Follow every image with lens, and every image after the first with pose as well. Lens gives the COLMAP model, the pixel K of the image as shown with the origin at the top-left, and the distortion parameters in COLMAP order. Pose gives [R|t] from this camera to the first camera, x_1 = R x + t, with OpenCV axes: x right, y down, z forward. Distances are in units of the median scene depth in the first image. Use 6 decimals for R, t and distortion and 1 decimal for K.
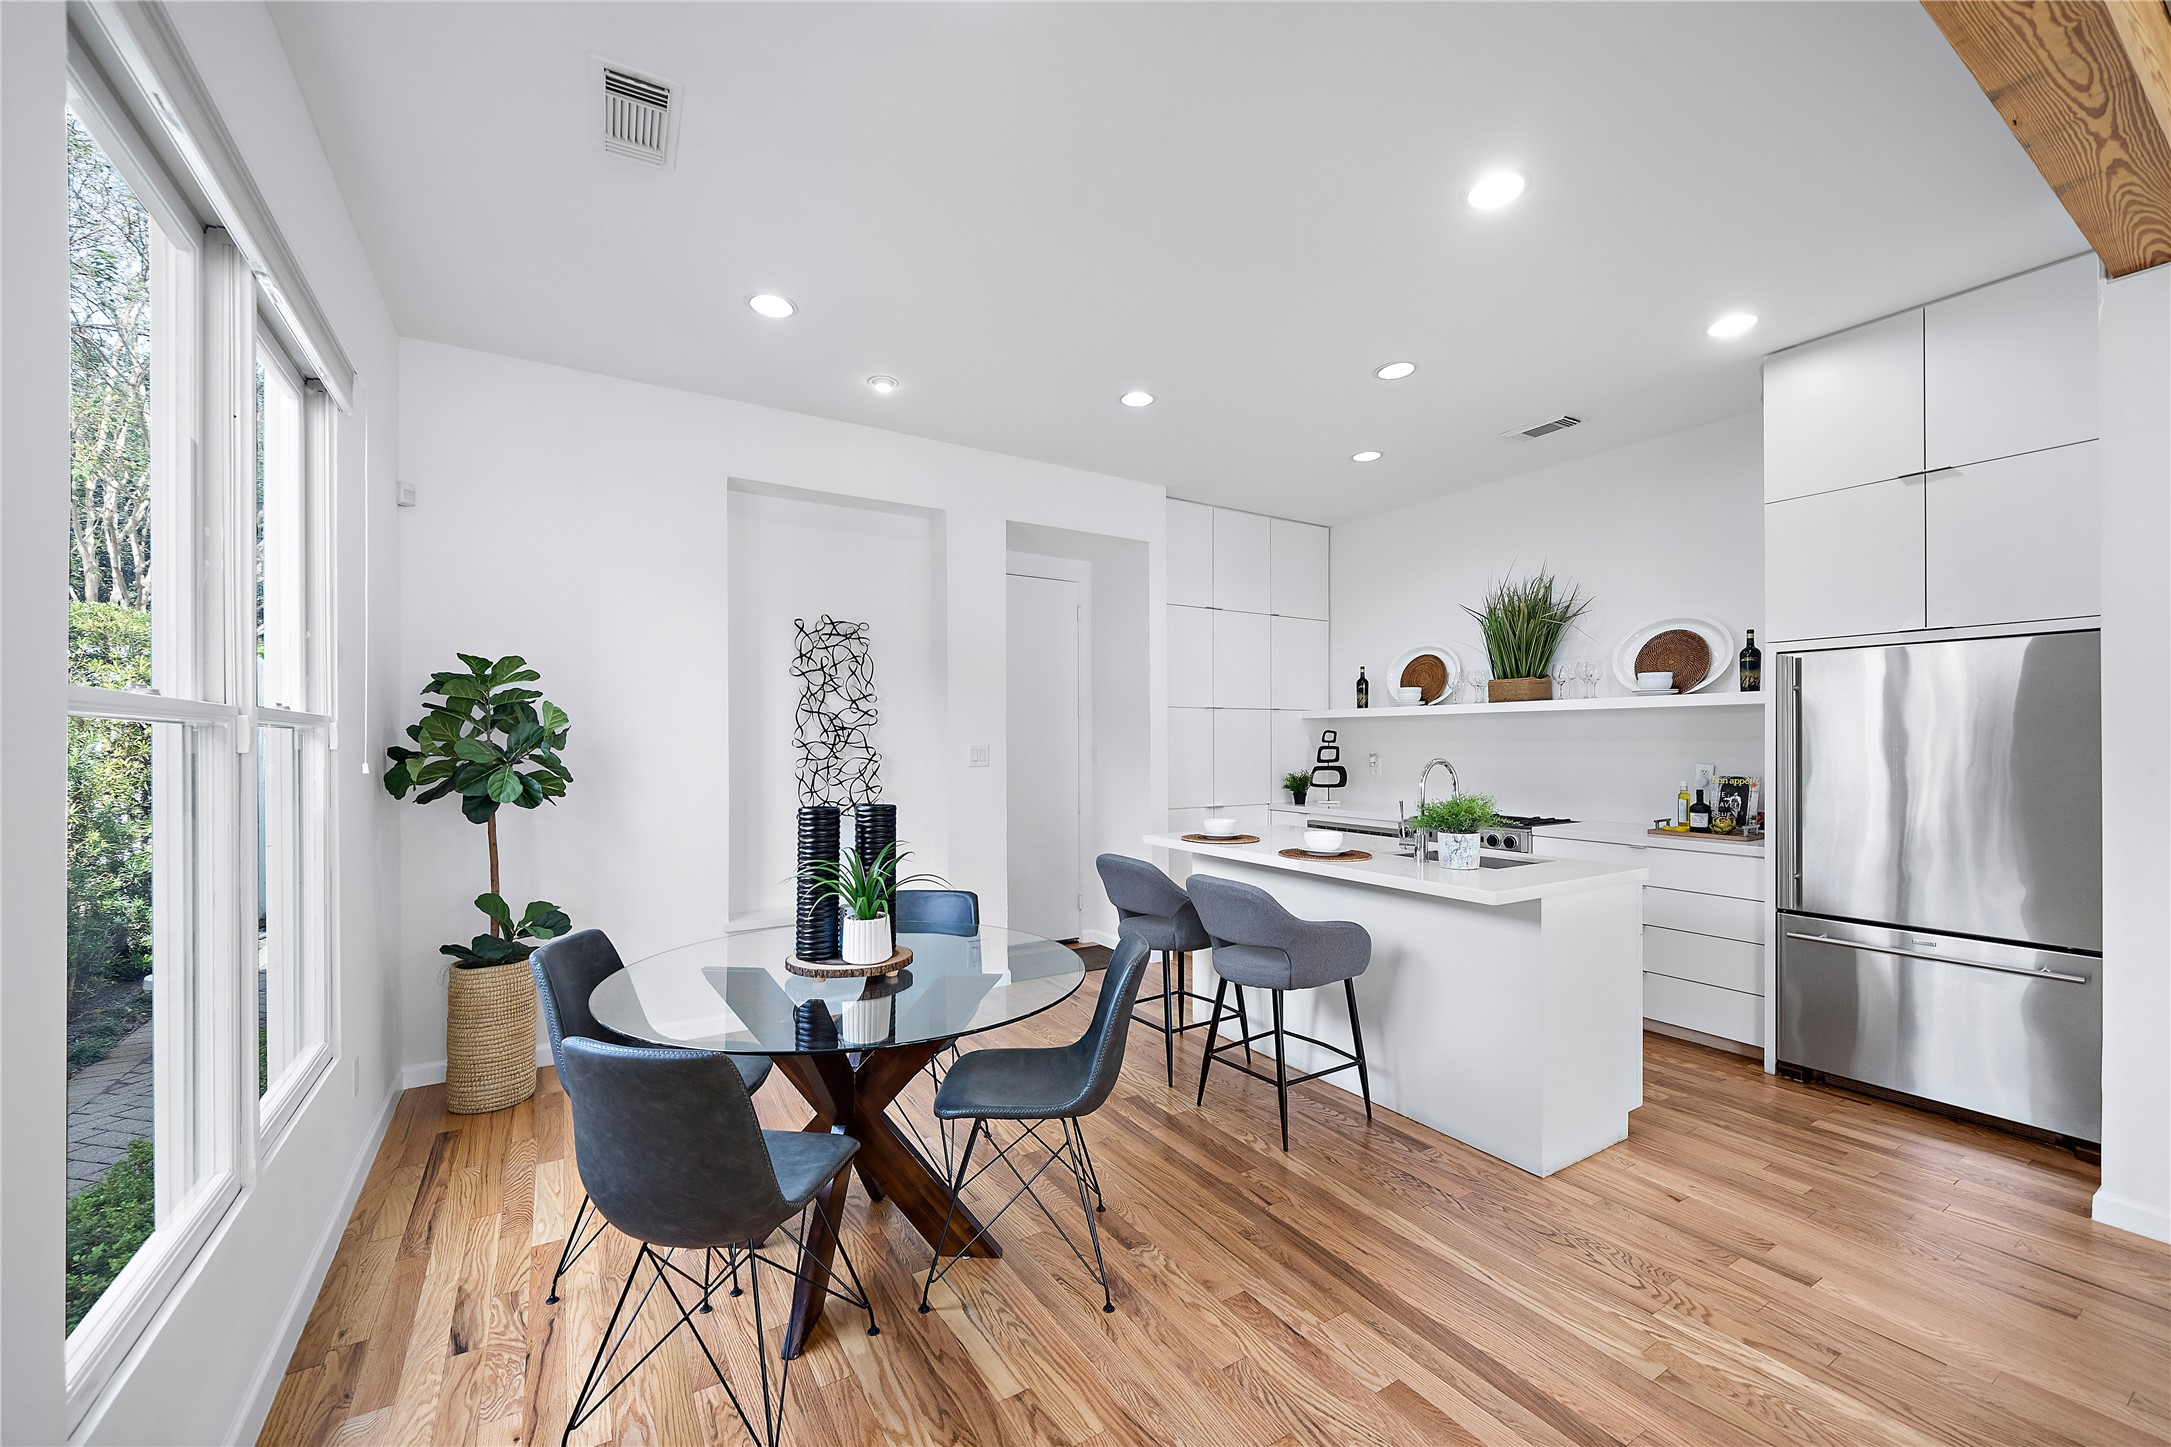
lens RADIAL K [[847.9, 0, 1083.5], [0, 847.9, 735.4], [0, 0, 1]] dist [-0.001730, 0.000037]
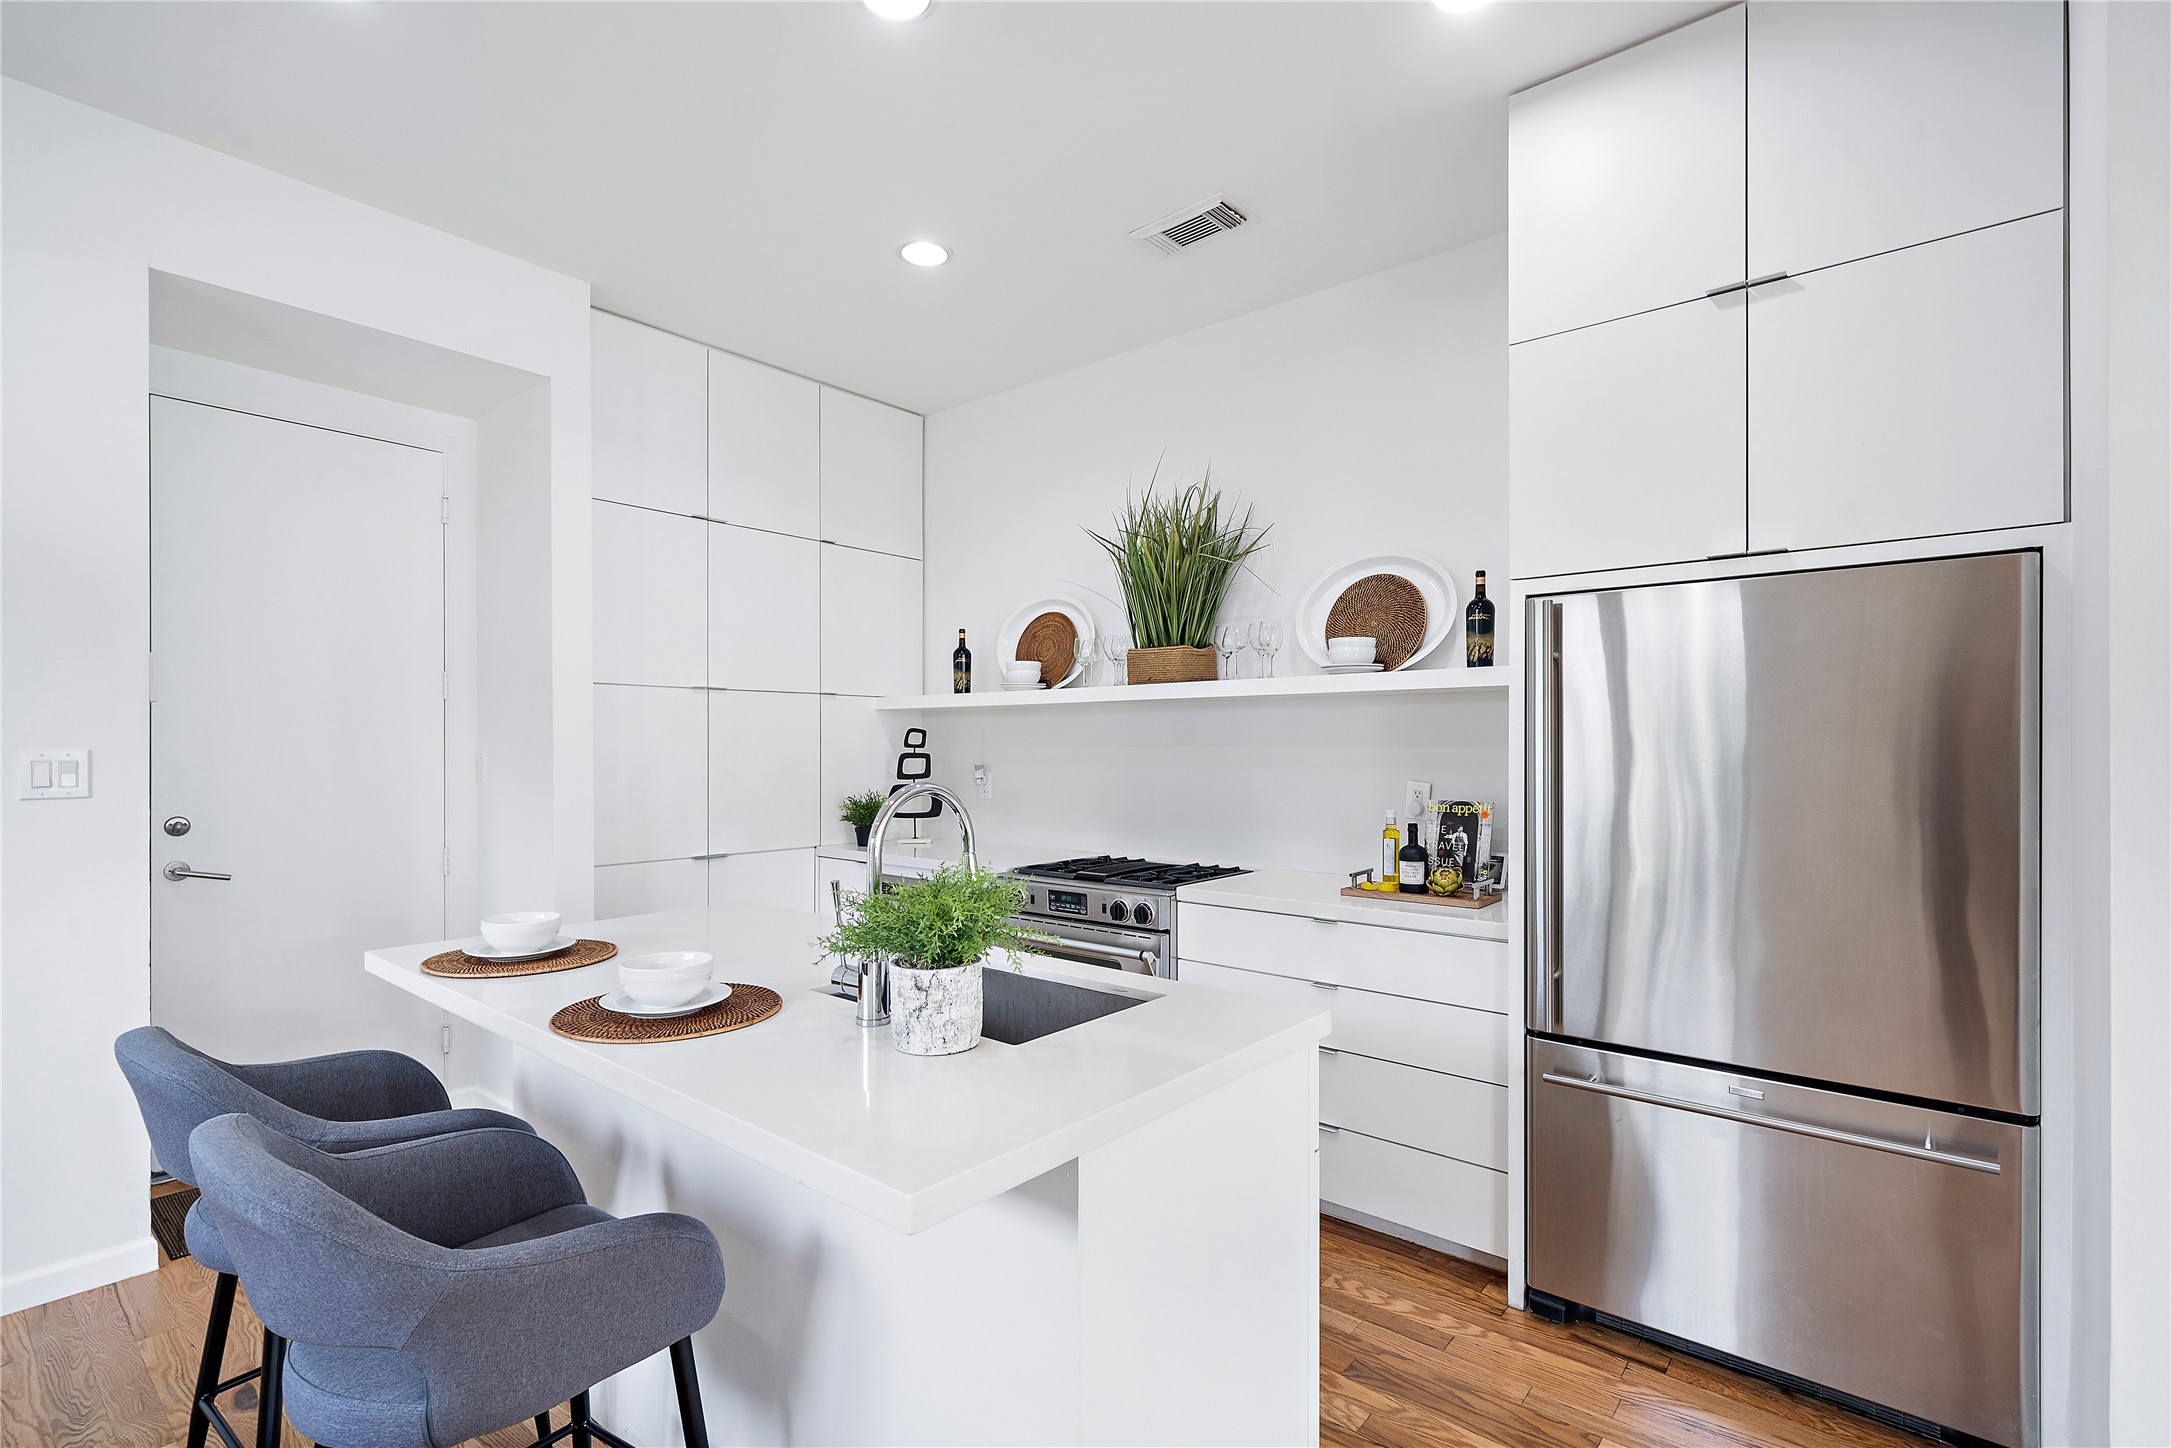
lens RADIAL K [[992.4, 0, 1085.1], [0, 992.4, 731.8], [0, 0, 1]] dist [0.005264, -0.000018]
pose [[0.949788, 0.004650, 0.312861, 0.256201], [-0.002688, 0.999974, -0.006702, 0.001973], [-0.312884, 0.005525, 0.949775, 0.362209]]
